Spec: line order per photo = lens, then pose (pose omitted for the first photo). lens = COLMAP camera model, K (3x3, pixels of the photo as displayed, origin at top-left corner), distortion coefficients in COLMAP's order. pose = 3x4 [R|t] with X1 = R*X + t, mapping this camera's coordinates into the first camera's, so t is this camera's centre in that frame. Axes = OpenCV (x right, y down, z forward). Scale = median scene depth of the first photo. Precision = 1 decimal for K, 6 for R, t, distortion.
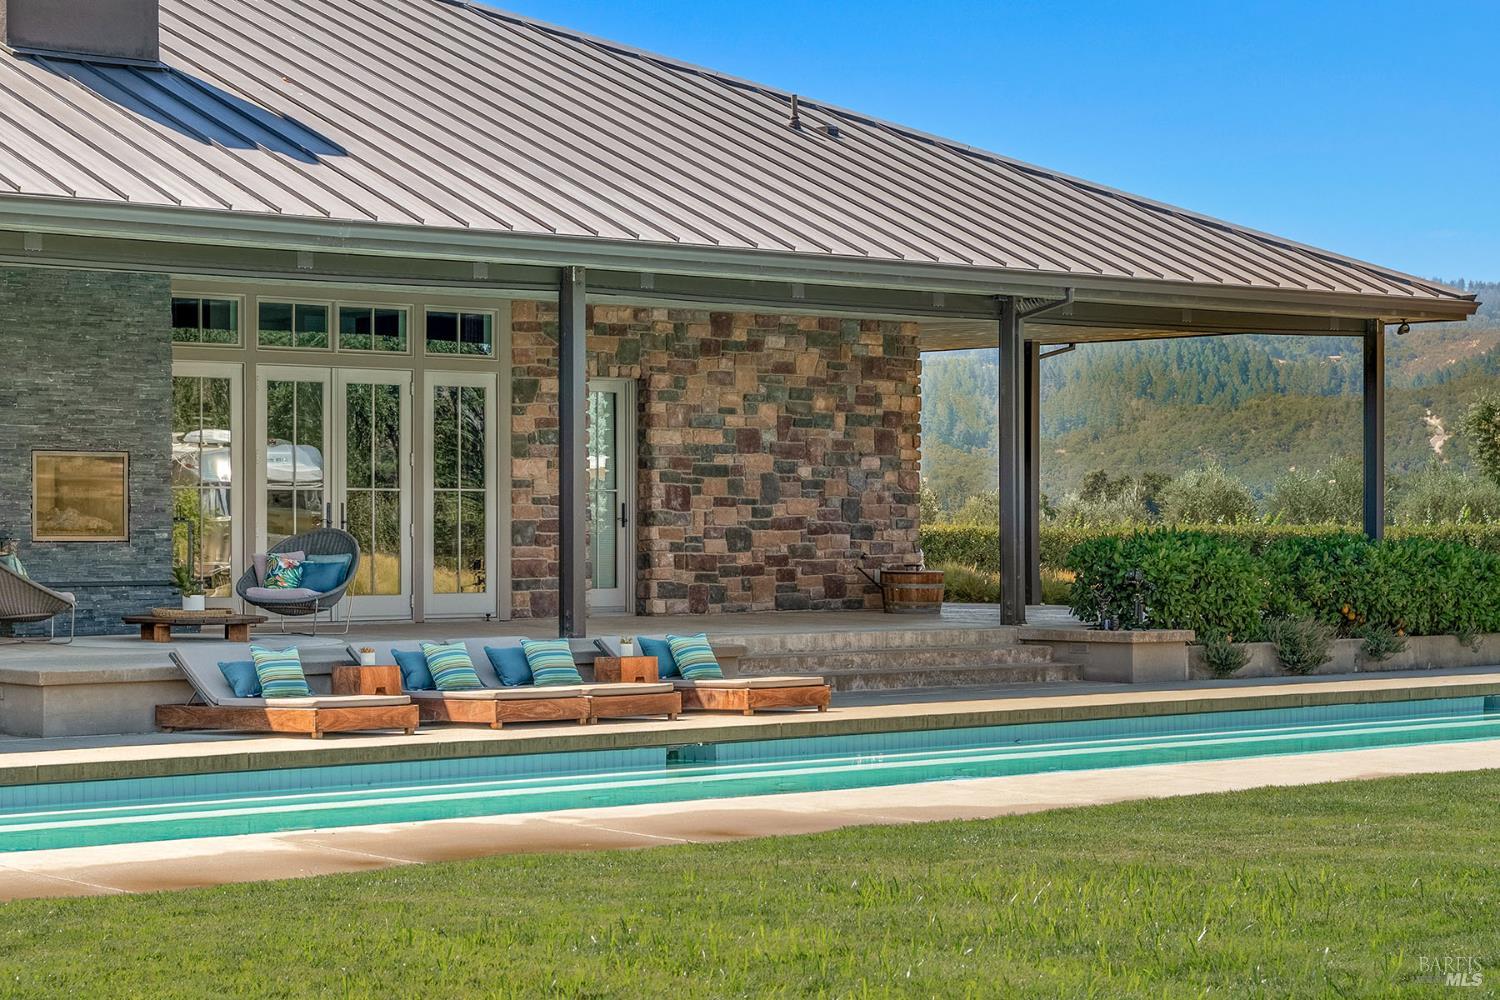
lens RADIAL K [[3232.1, 0, 749.9], [0, 3232.1, 500.0], [0, 0, 1]] dist [-0.000222, 0.000000]
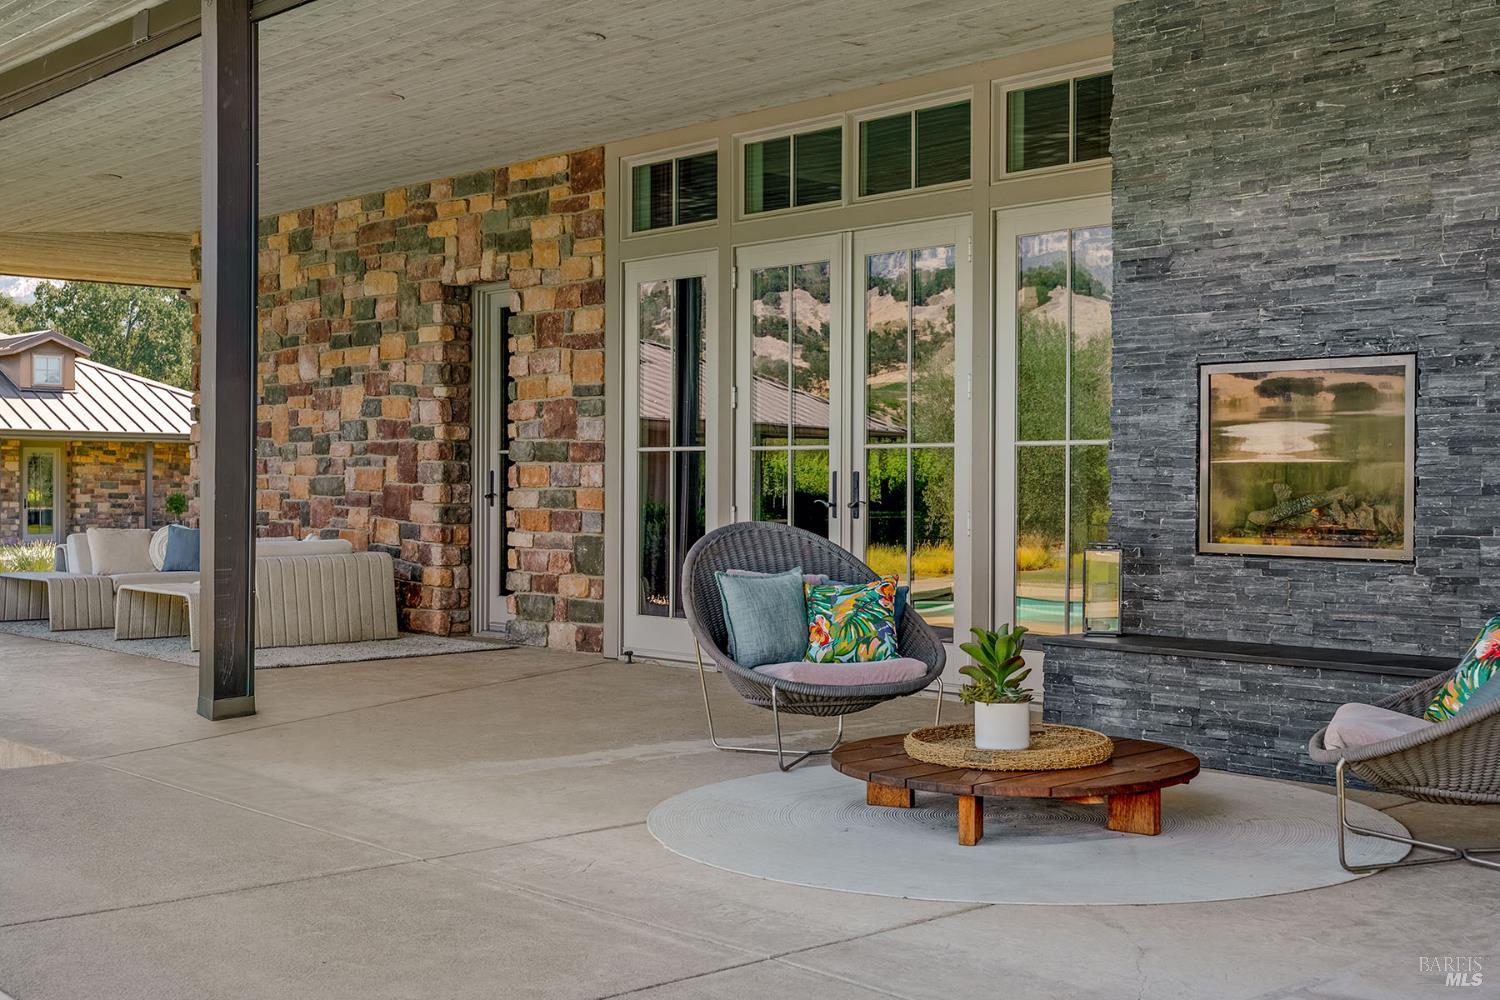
lens RADIAL K [[1819.0, 0, 749.8], [0, 1819.0, 500.4], [0, 0, 1]] dist [0.002066, 0.000000]
pose [[-0.004924, 0.003919, -0.999980, 0.049202], [-0.001969, 0.999990, 0.003929, 0.003911], [0.999986, 0.001988, -0.004916, 0.923318]]
